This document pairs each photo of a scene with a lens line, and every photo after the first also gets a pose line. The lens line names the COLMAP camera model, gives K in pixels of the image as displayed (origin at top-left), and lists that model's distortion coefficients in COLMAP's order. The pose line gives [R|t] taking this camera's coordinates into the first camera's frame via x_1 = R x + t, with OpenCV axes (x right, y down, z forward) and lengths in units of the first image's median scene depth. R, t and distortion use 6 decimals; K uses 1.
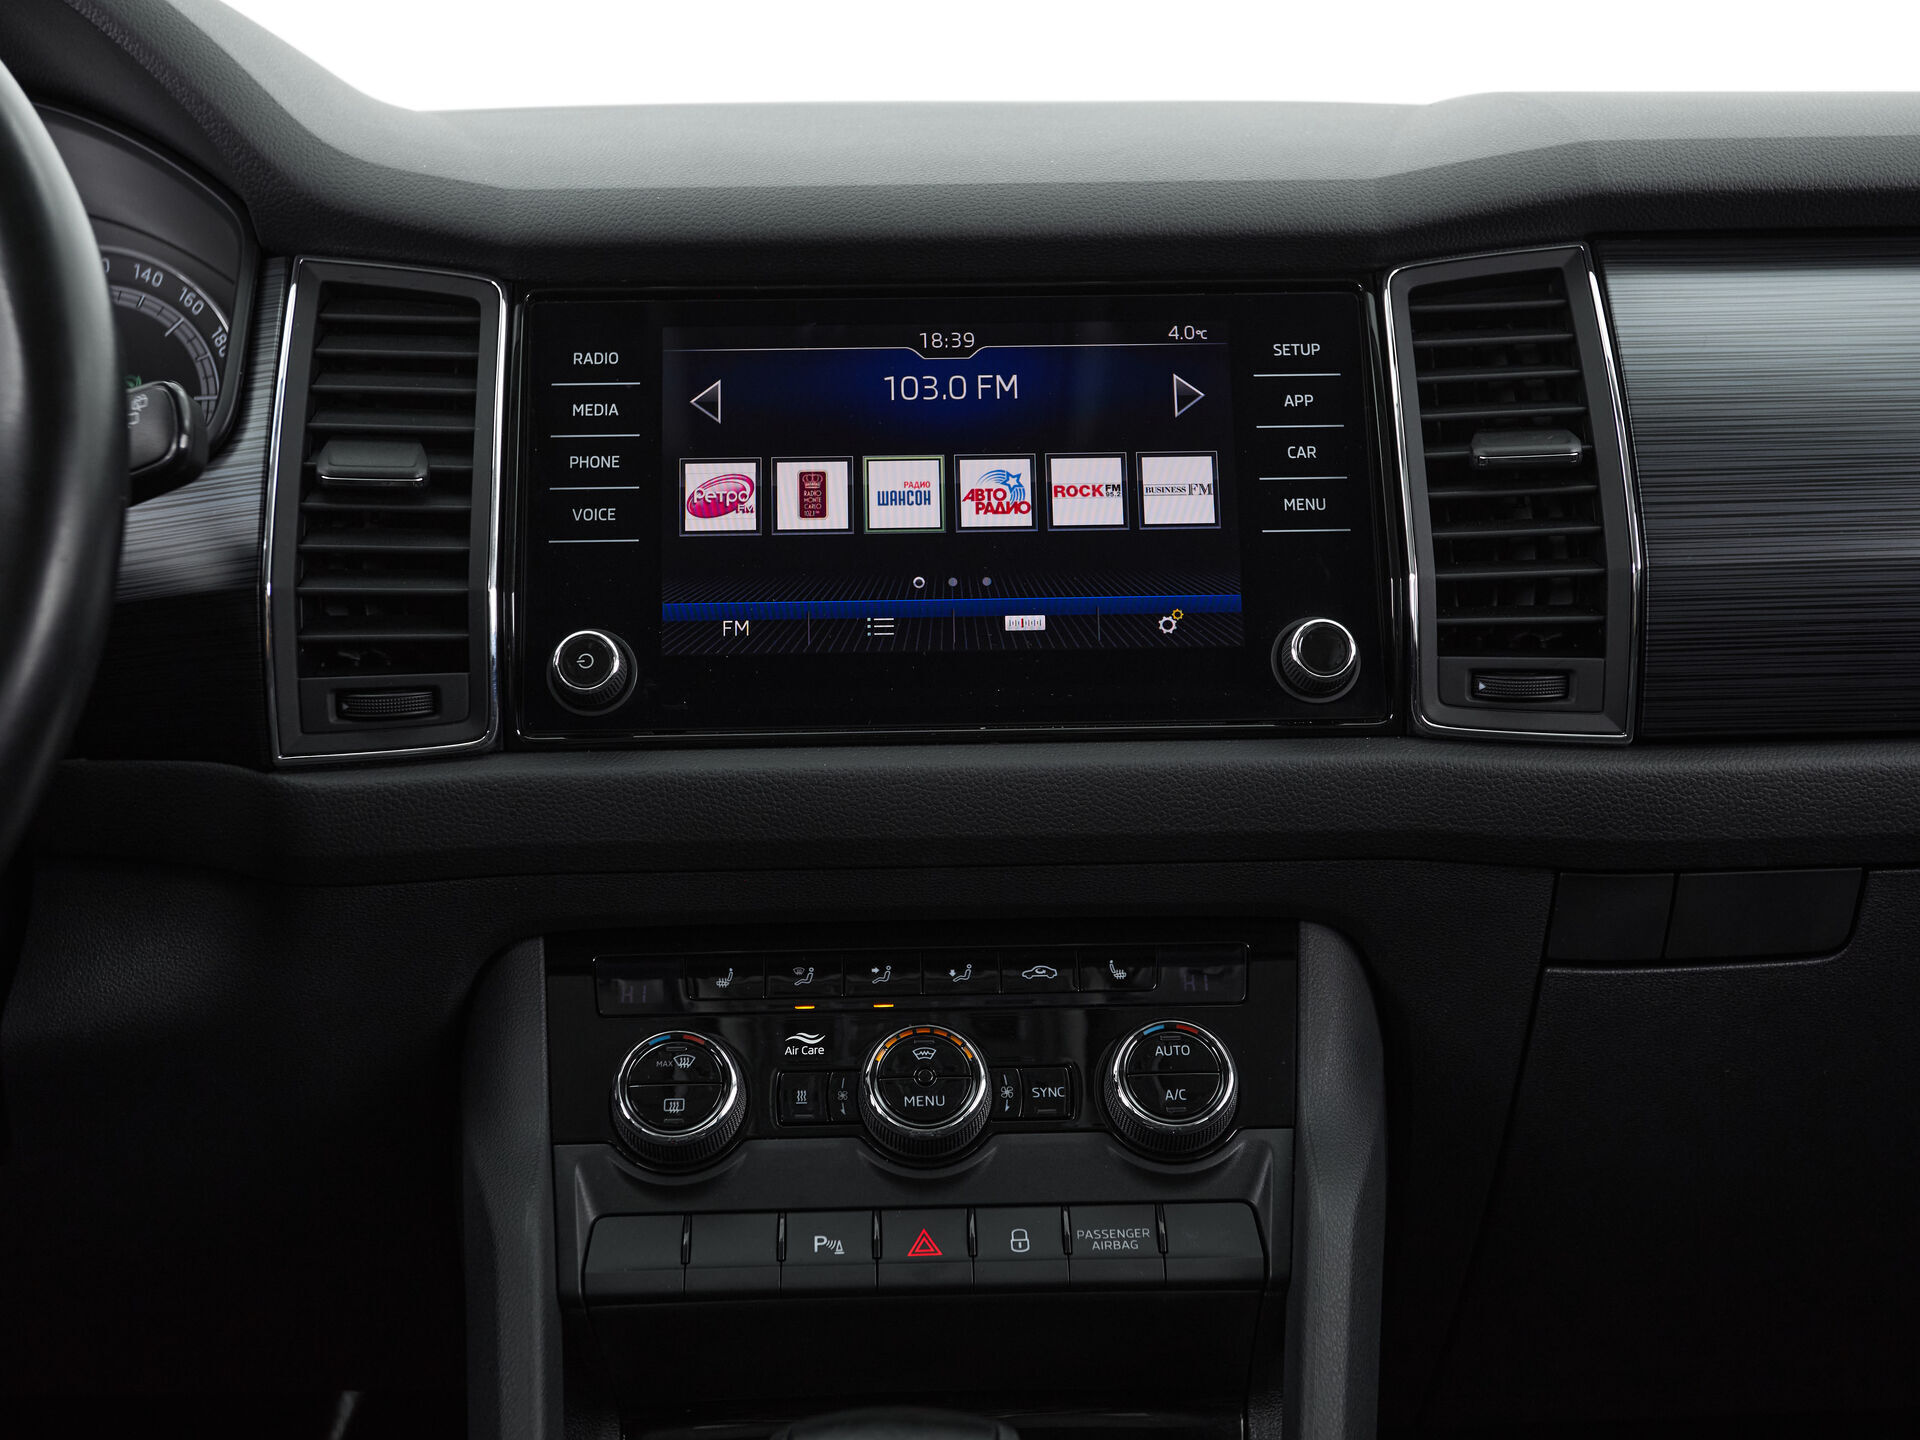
lens RADIAL K [[2339.5, 0, 944.3], [0, 2339.5, 734.6], [0, 0, 1]] dist [0.031506, 0.000000]
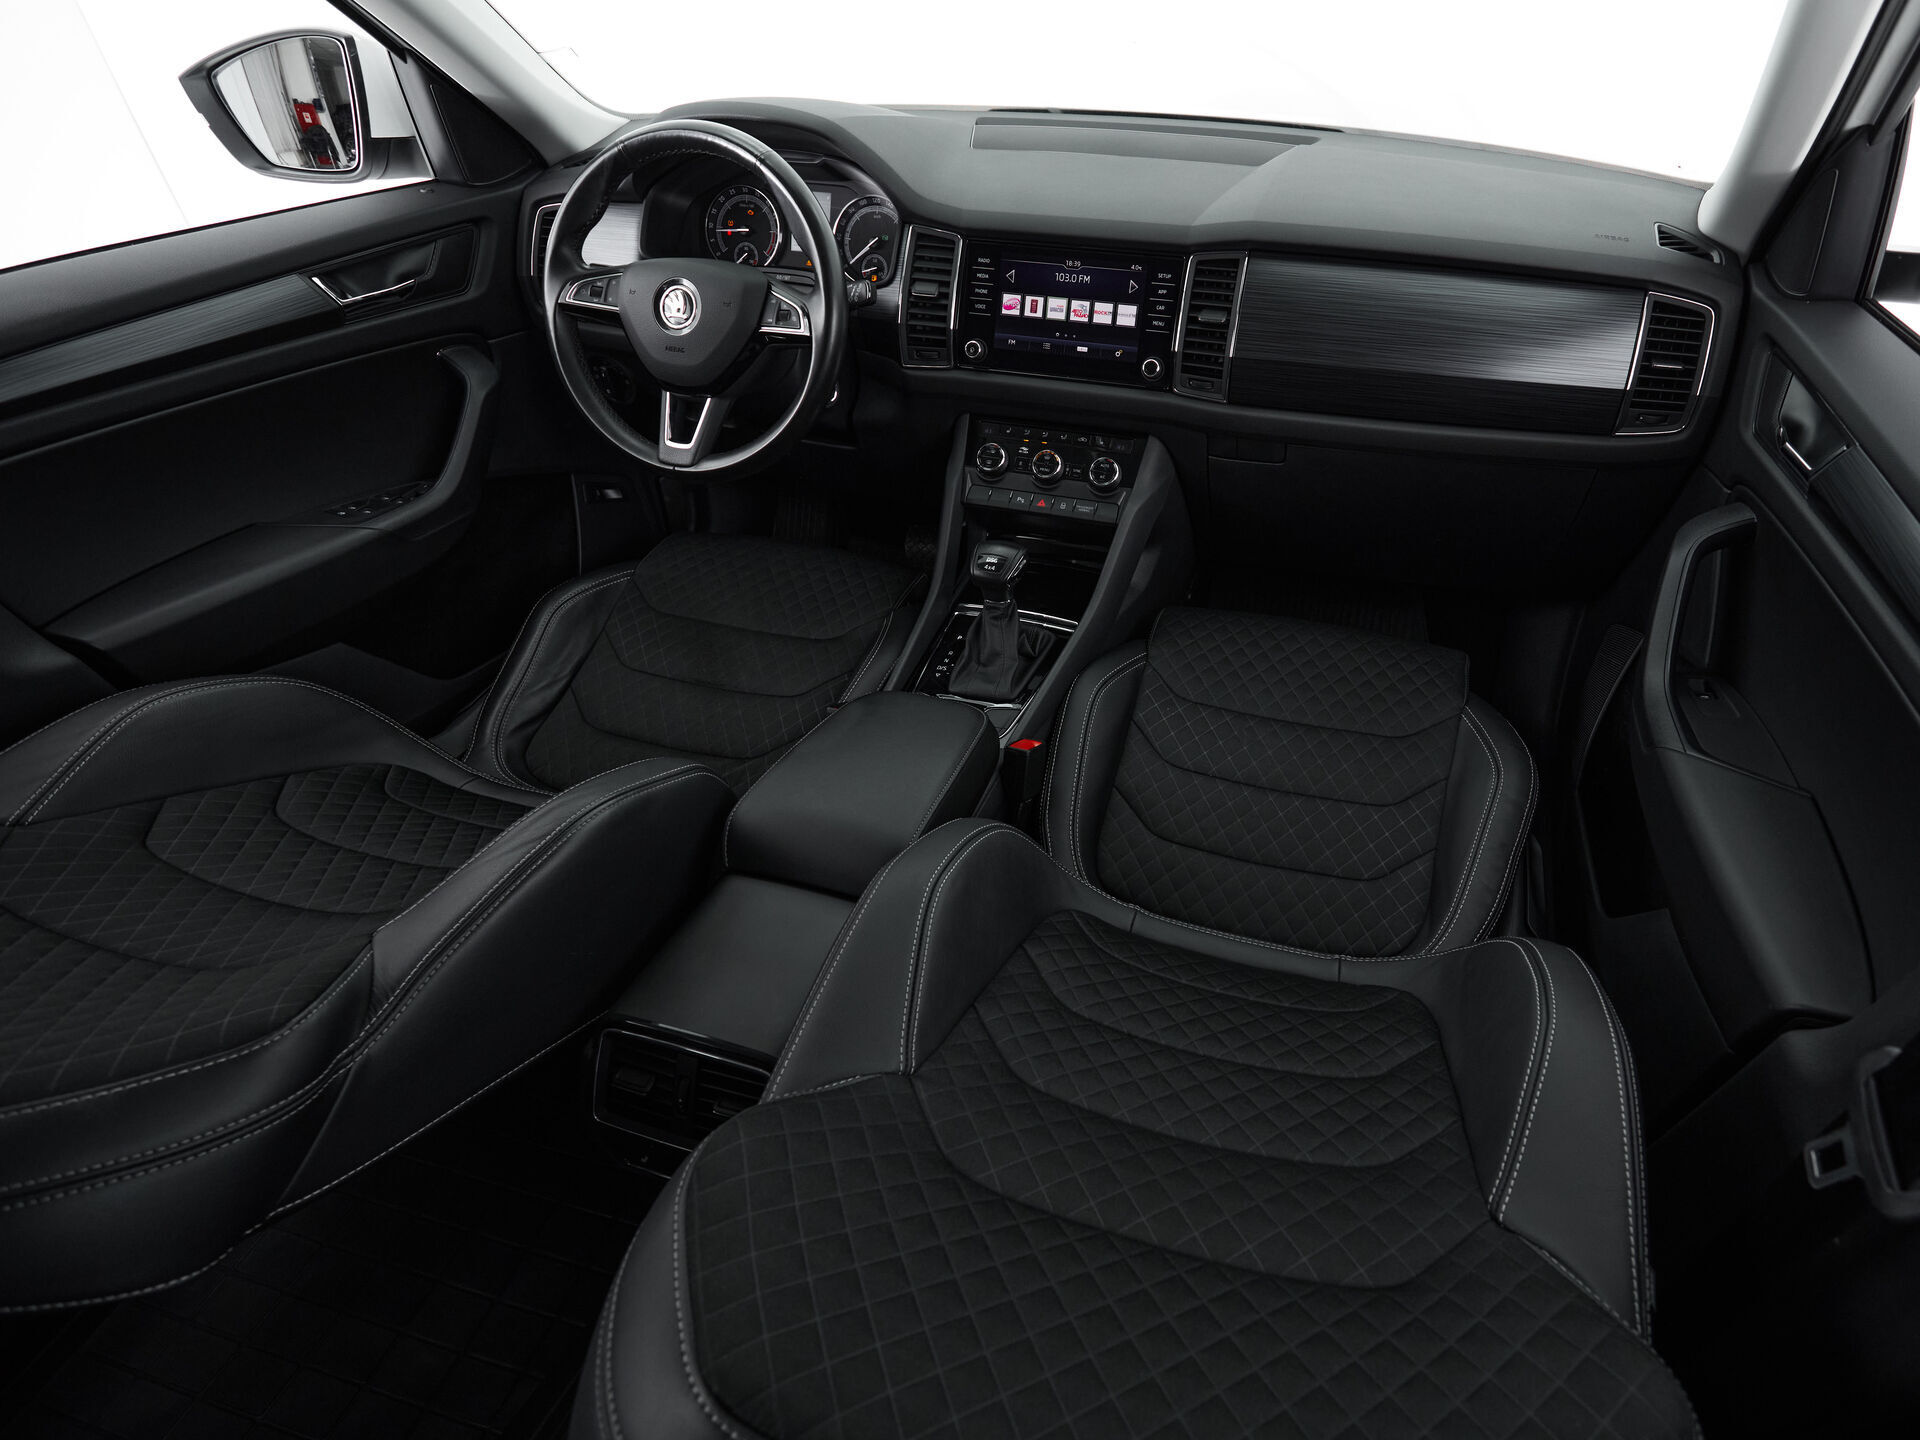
lens RADIAL K [[1014.0, 0, 1062.6], [0, 1014.0, 713.2], [0, 0, 1]] dist [0.005031, -0.004198]
pose [[0.950864, 0.200879, -0.235596, 0.520121], [-0.064171, 0.872290, 0.484760, -0.334083], [0.302886, -0.445823, 0.842320, -0.690741]]
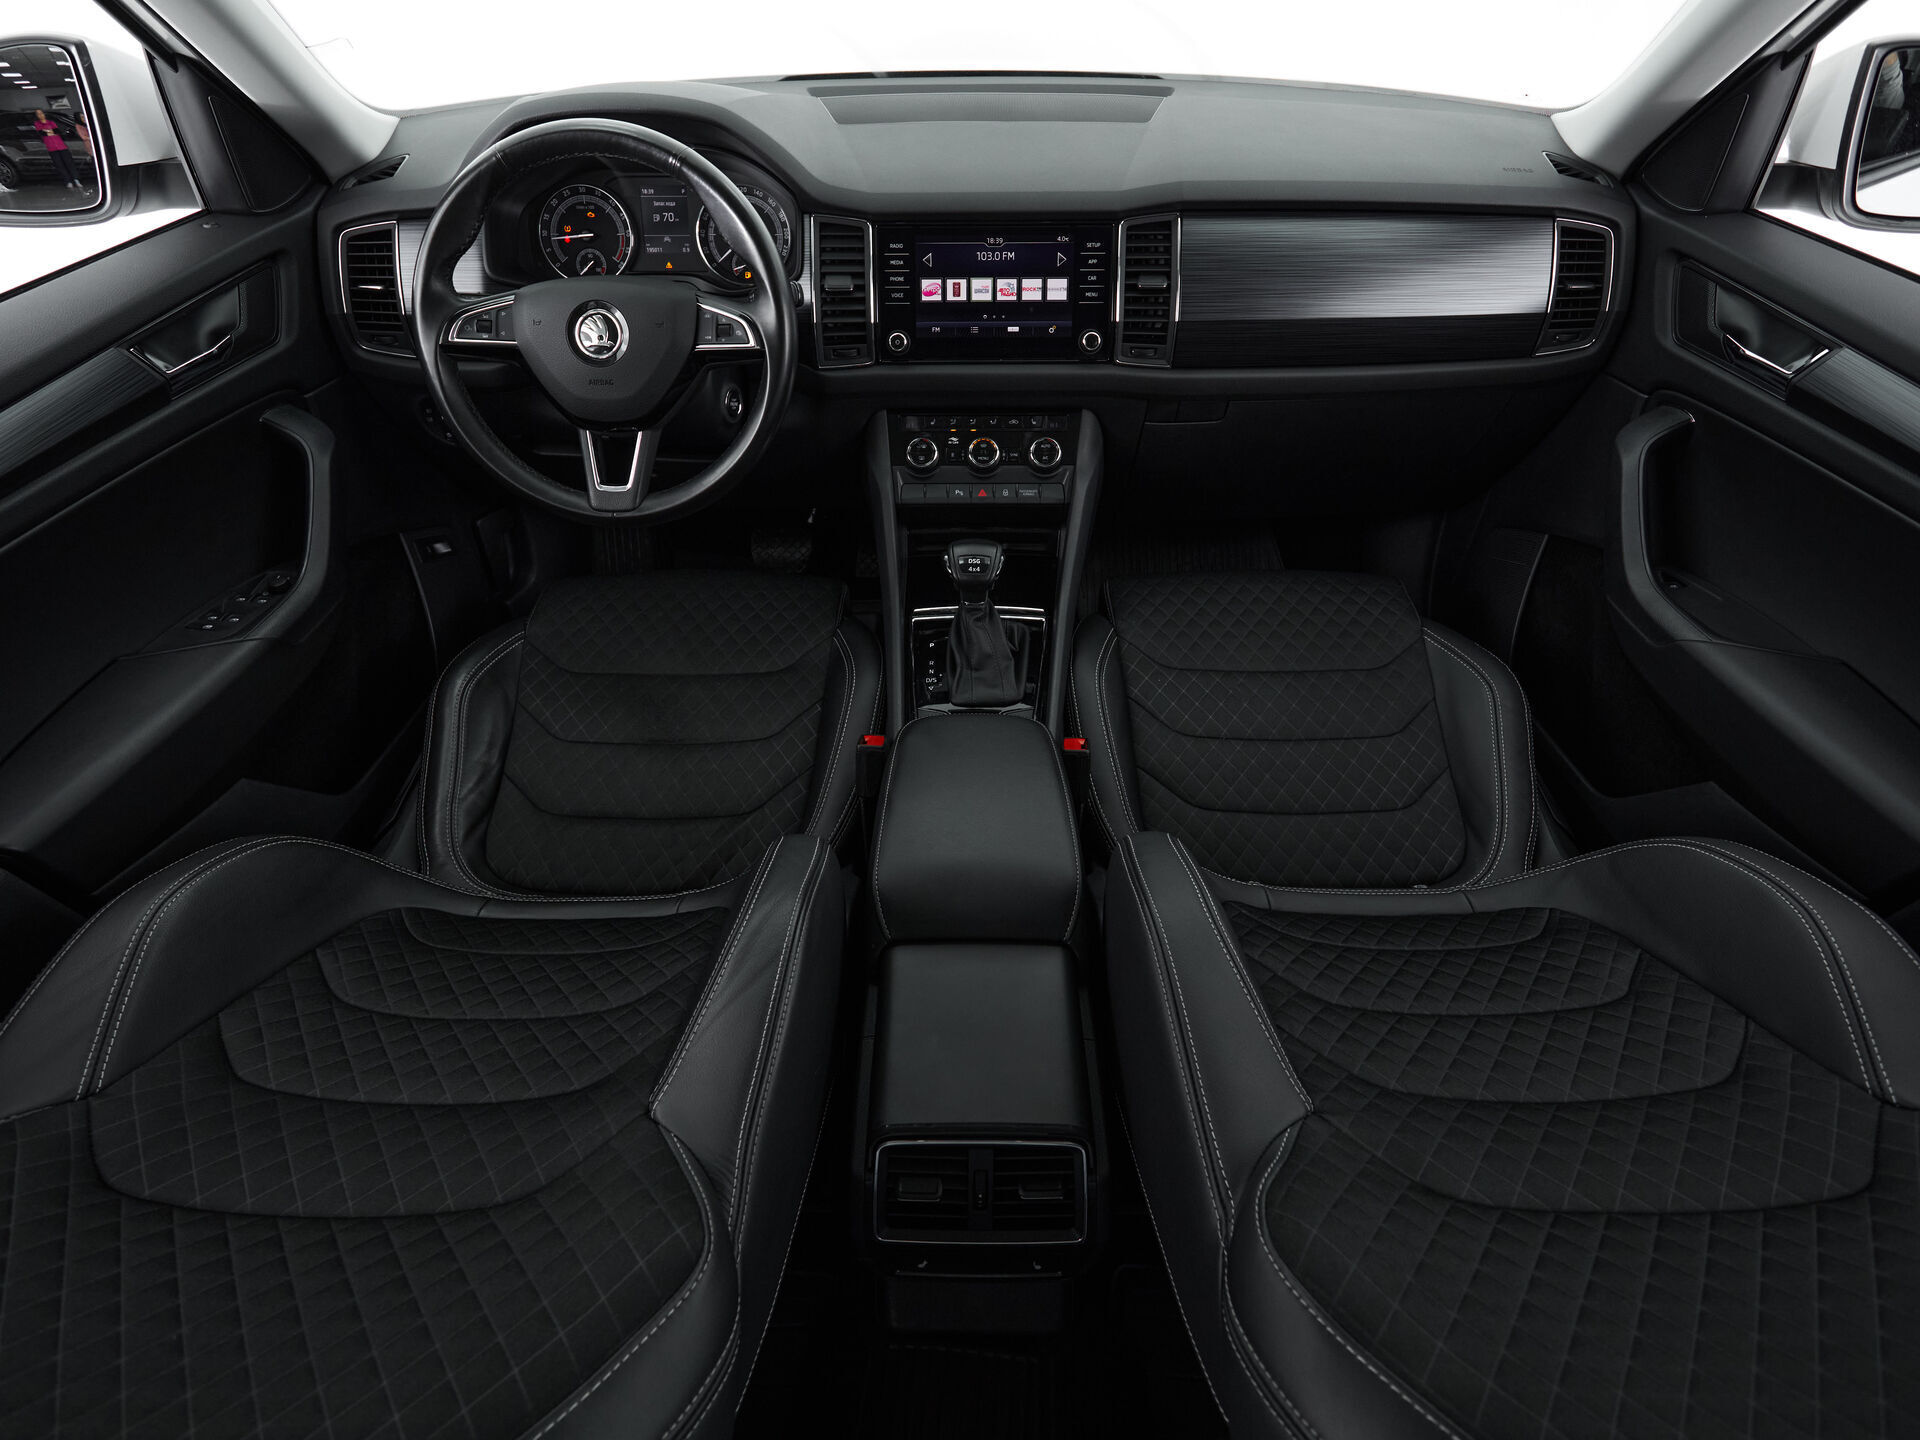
lens RADIAL K [[1014.0, 0, 945.6], [0, 1014.0, 713.1], [0, 0, 1]] dist [0.005031, -0.004198]
pose [[0.999003, 0.027302, -0.035324, 0.000442], [-0.005179, 0.856745, 0.515714, -0.357535], [0.044344, -0.515017, 0.856032, -0.706425]]
